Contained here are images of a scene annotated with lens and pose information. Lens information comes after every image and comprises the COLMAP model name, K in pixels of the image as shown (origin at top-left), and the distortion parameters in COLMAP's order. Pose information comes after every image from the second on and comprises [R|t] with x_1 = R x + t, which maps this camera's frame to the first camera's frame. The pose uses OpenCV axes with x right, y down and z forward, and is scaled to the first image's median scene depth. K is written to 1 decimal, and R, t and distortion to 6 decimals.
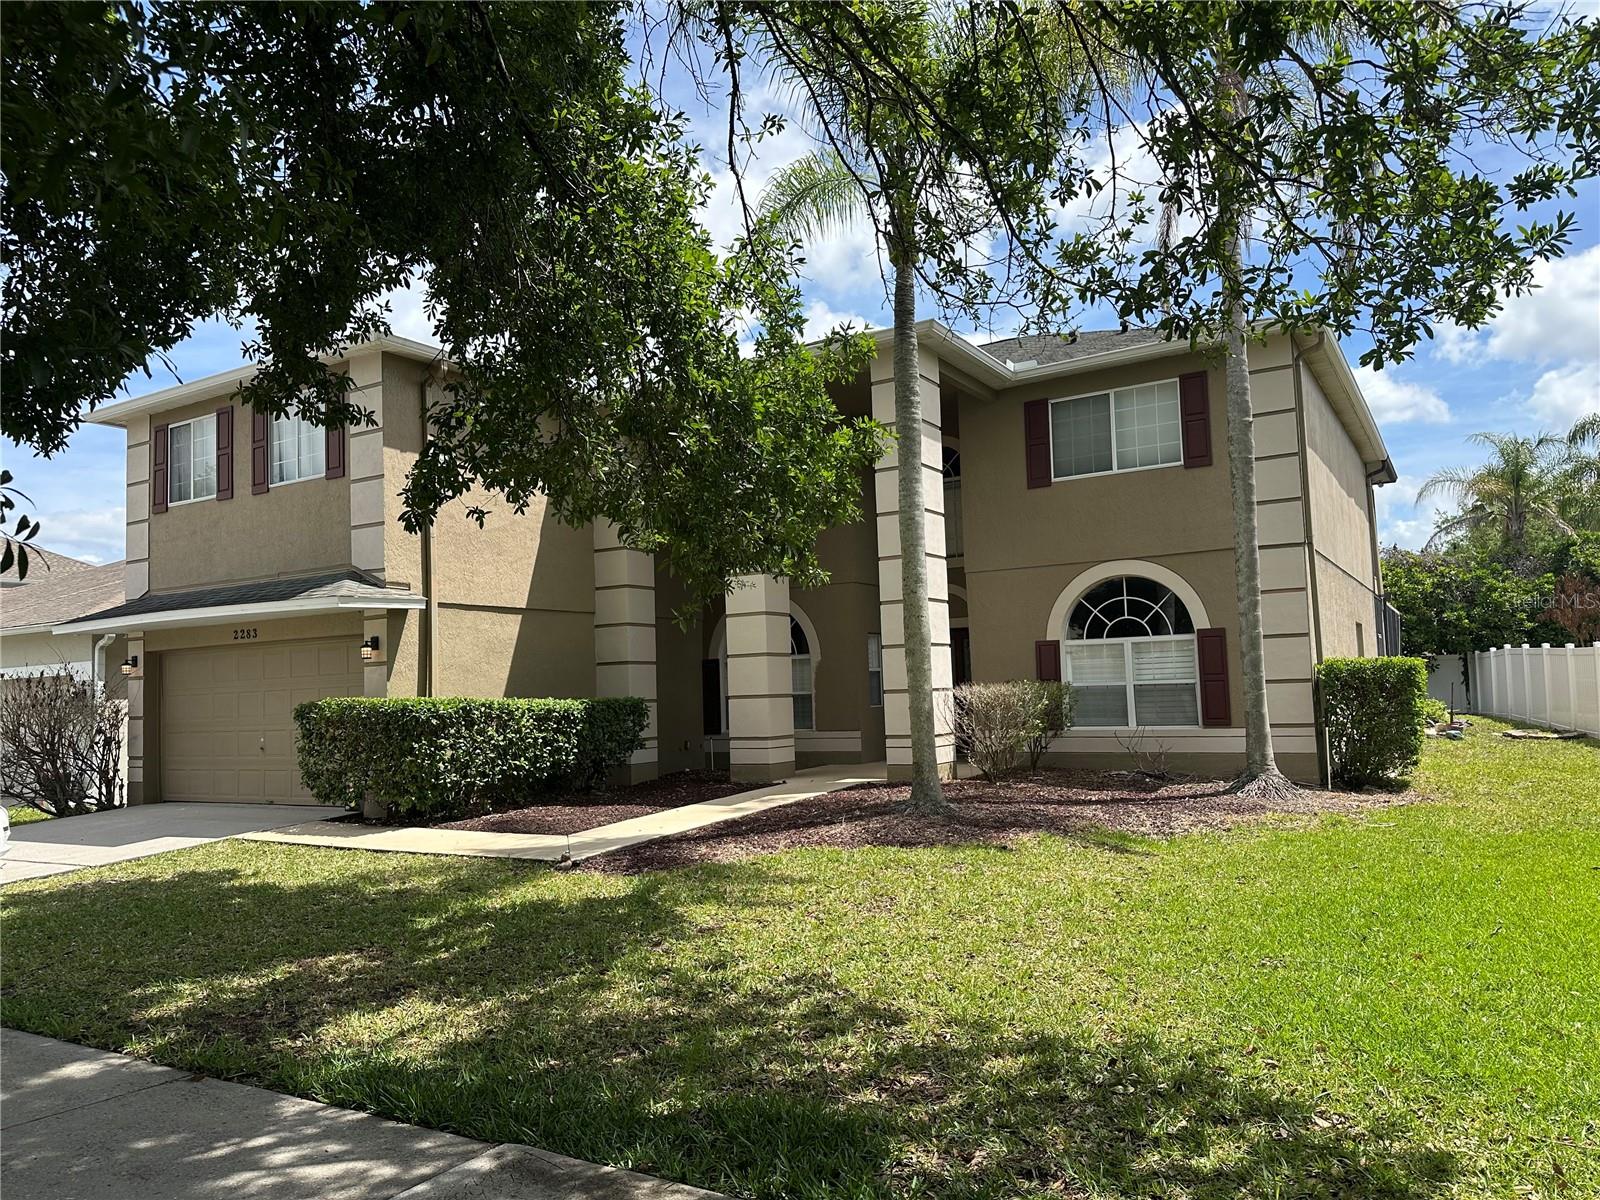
lens RADIAL K [[1113.6, 0, 810.2], [0, 1113.6, 599.0], [0, 0, 1]] dist [0.130038, -0.189771]
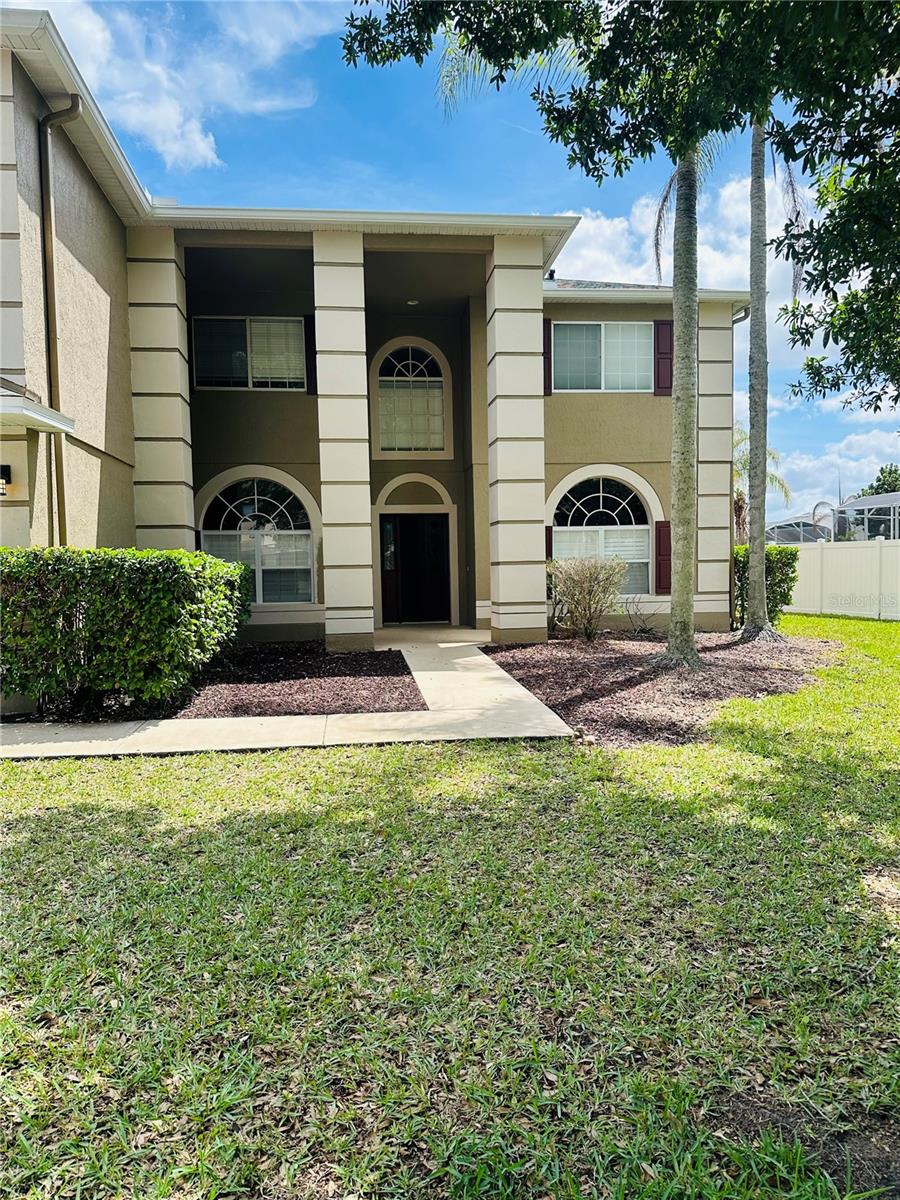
lens RADIAL K [[835.2, 0, 449.4], [0, 835.2, 614.9], [0, 0, 1]] dist [0.130038, -0.189771]
pose [[0.780893, -0.015858, 0.624463, -0.450393], [-0.058115, 0.993498, 0.097902, 0.051141], [-0.621955, -0.112742, 0.774894, 0.357277]]
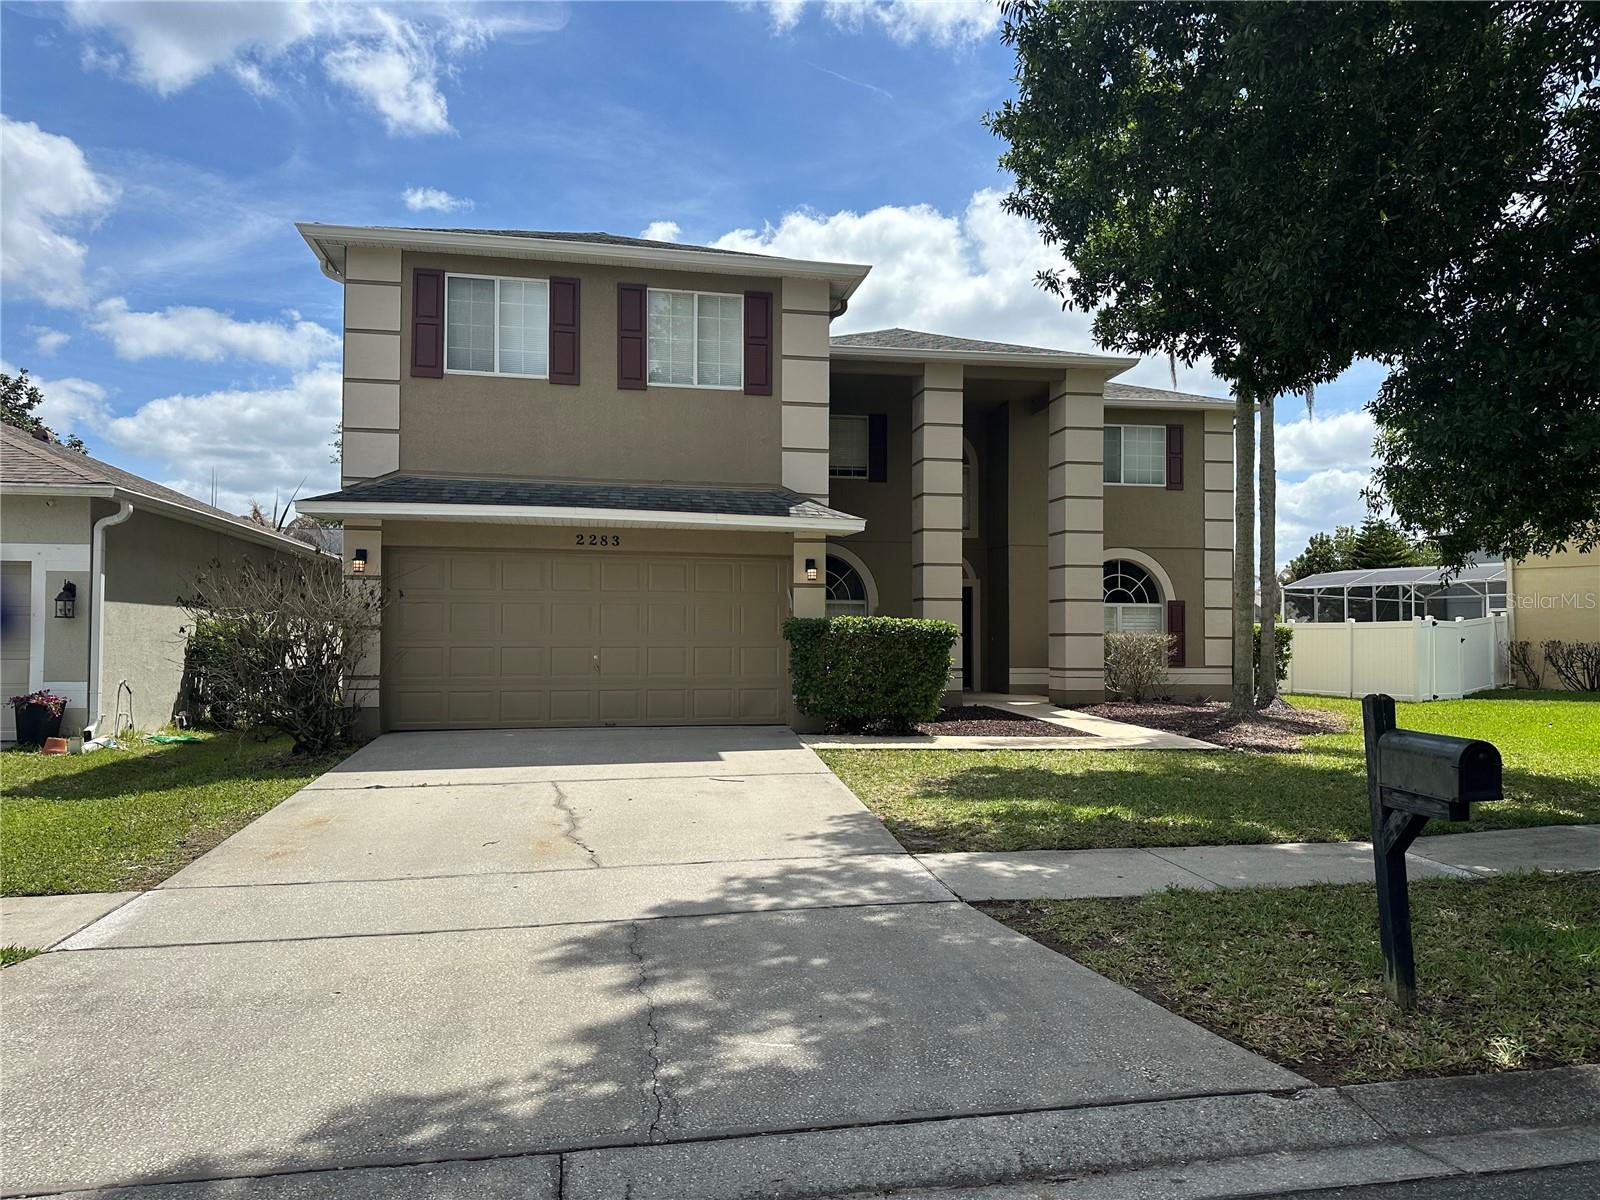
lens RADIAL K [[1105.0, 0, 767.0], [0, 1105.0, 608.3], [0, 0, 1]] dist [0.139450, -0.331178]
pose [[0.750159, 0.057536, 0.658750, -0.968025], [-0.082718, 0.996547, 0.007156, 0.066891], [-0.656064, -0.059859, 0.752328, 0.239751]]
